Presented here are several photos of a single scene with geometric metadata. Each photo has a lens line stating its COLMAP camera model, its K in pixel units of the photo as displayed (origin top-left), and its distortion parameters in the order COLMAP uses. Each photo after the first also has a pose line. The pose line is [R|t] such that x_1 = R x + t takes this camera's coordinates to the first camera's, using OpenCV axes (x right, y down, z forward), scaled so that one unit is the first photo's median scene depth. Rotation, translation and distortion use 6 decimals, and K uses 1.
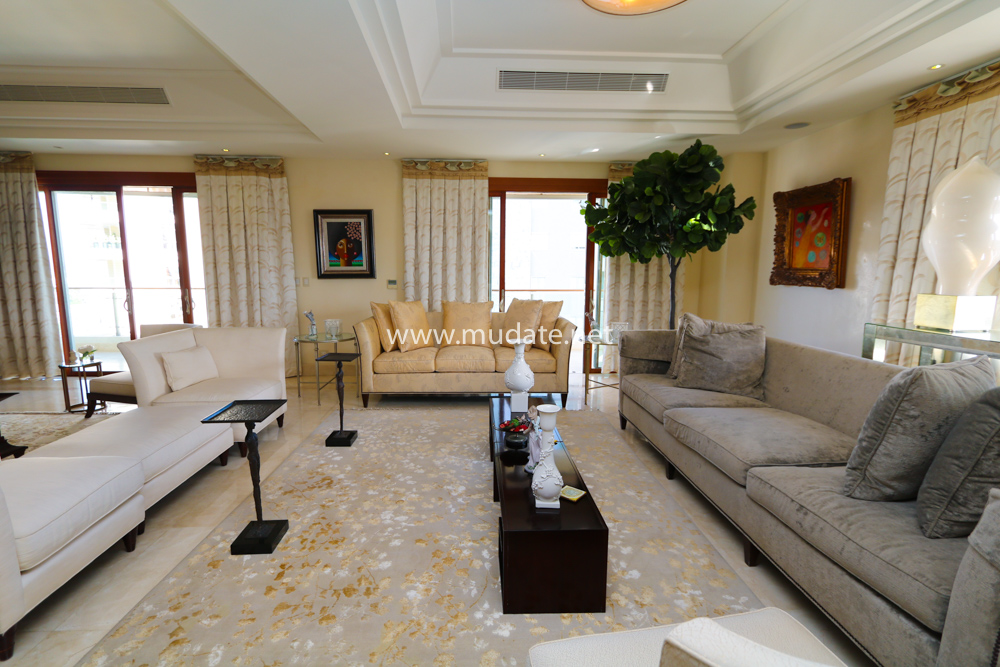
lens RADIAL K [[461.4, 0, 487.8], [0, 461.4, 332.5], [0, 0, 1]] dist [0.004104, -0.002914]
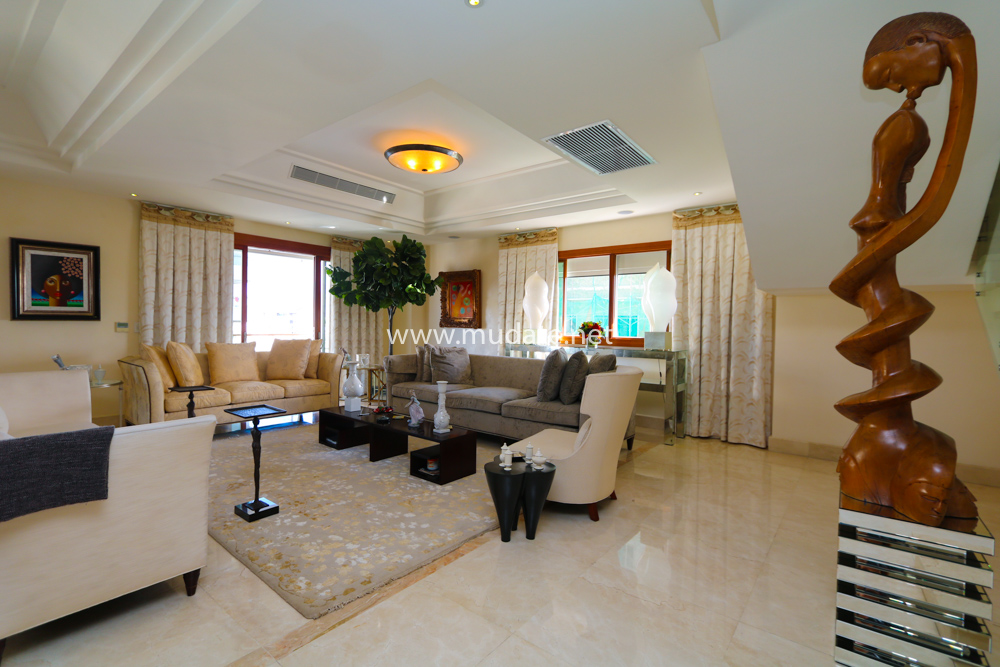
lens RADIAL K [[461.4, 0, 490.4], [0, 461.4, 333.1], [0, 0, 1]] dist [0.004104, -0.002914]
pose [[0.663609, -0.007896, 0.748038, -0.435633], [0.087016, 0.993971, -0.066703, 0.036993], [-0.743001, 0.109356, 0.660296, -0.179136]]
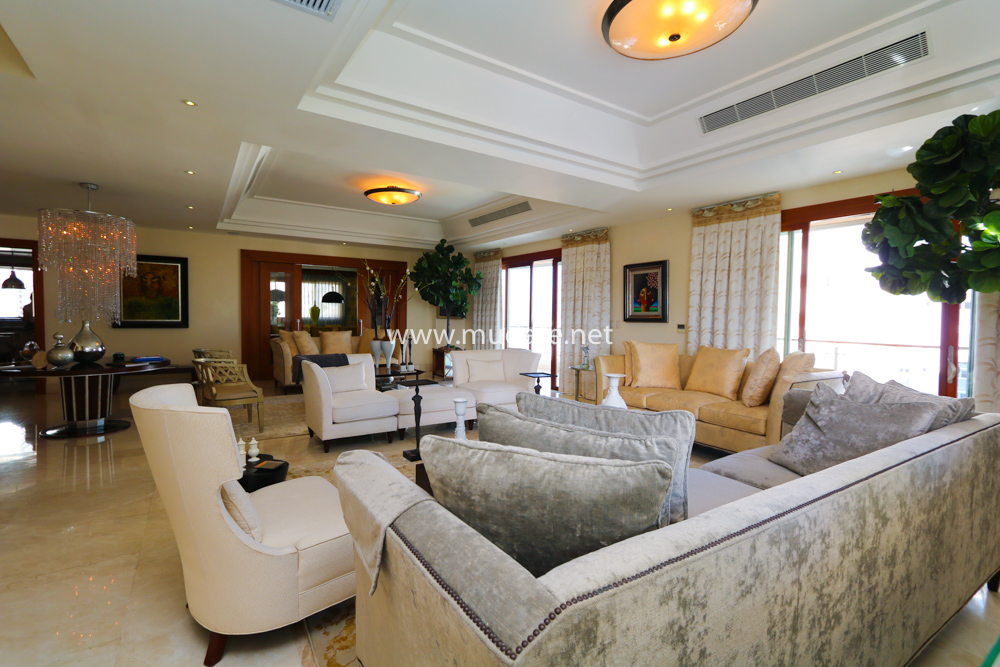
lens RADIAL K [[461.4, 0, 484.7], [0, 461.4, 333.5], [0, 0, 1]] dist [0.004104, -0.002914]
pose [[0.495653, 0.036963, -0.867734, 0.504622], [-0.128302, 0.991249, -0.031062, -0.004096], [0.858992, 0.126728, 0.496058, 0.109689]]
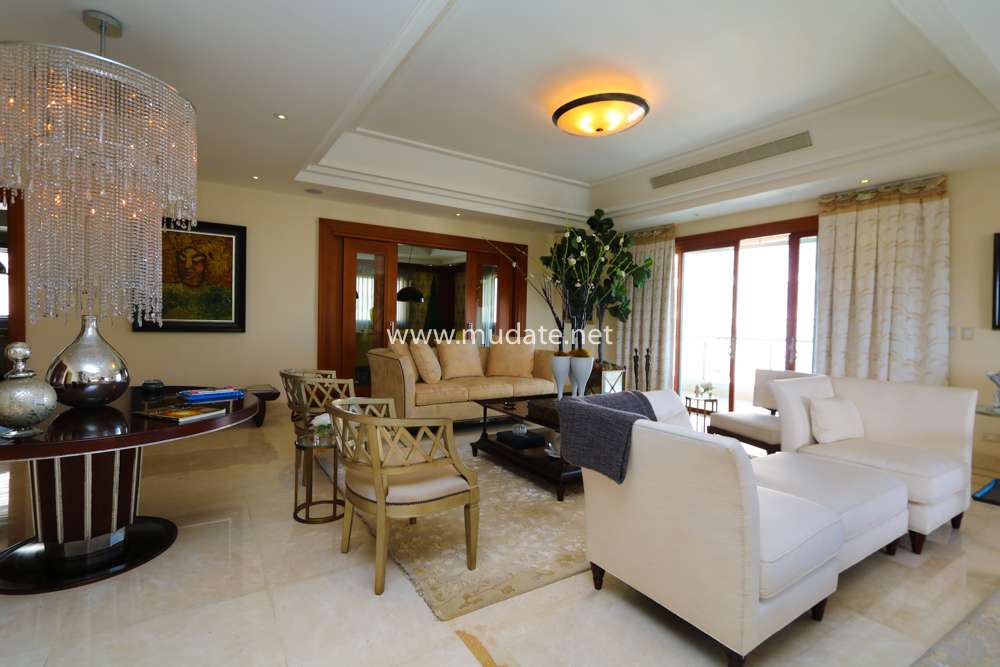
lens RADIAL K [[460.9, 0, 481.2], [0, 460.9, 333.1], [0, 0, 1]] dist [-0.004259, -0.001664]
pose [[0.483953, 0.027827, -0.874651, -0.140108], [-0.138439, 0.989342, -0.045124, 0.029248], [0.864074, 0.142924, 0.482648, -0.008980]]
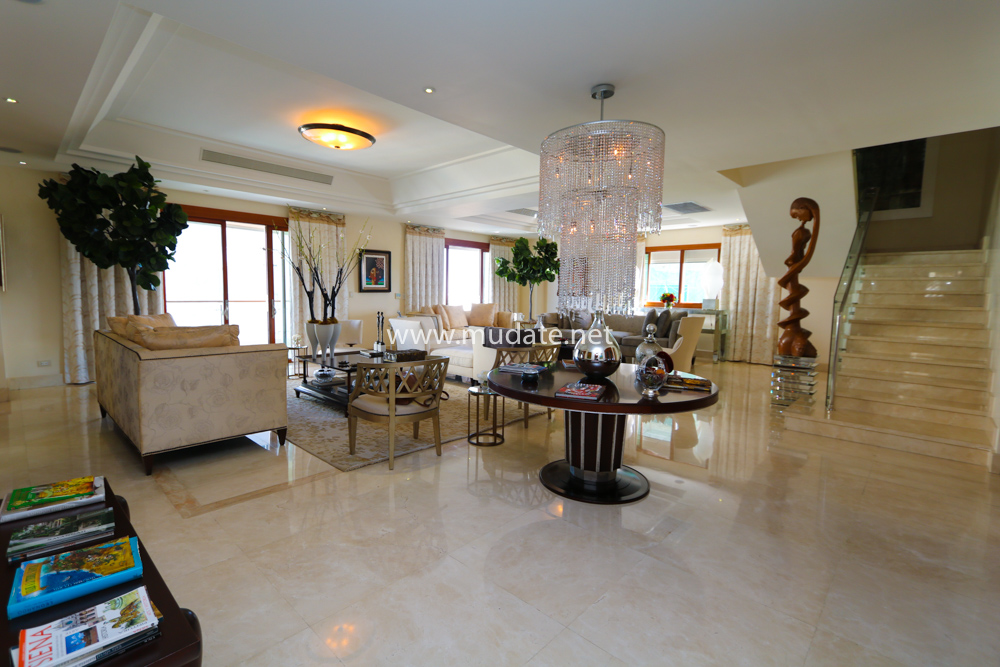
lens RADIAL K [[461.4, 0, 492.9], [0, 461.4, 335.3], [0, 0, 1]] dist [0.004104, -0.002914]
pose [[0.718408, -0.058759, 0.693136, -1.179960], [0.081030, 0.996712, 0.000510, 0.065576], [-0.690887, 0.055798, 0.720807, -0.441044]]
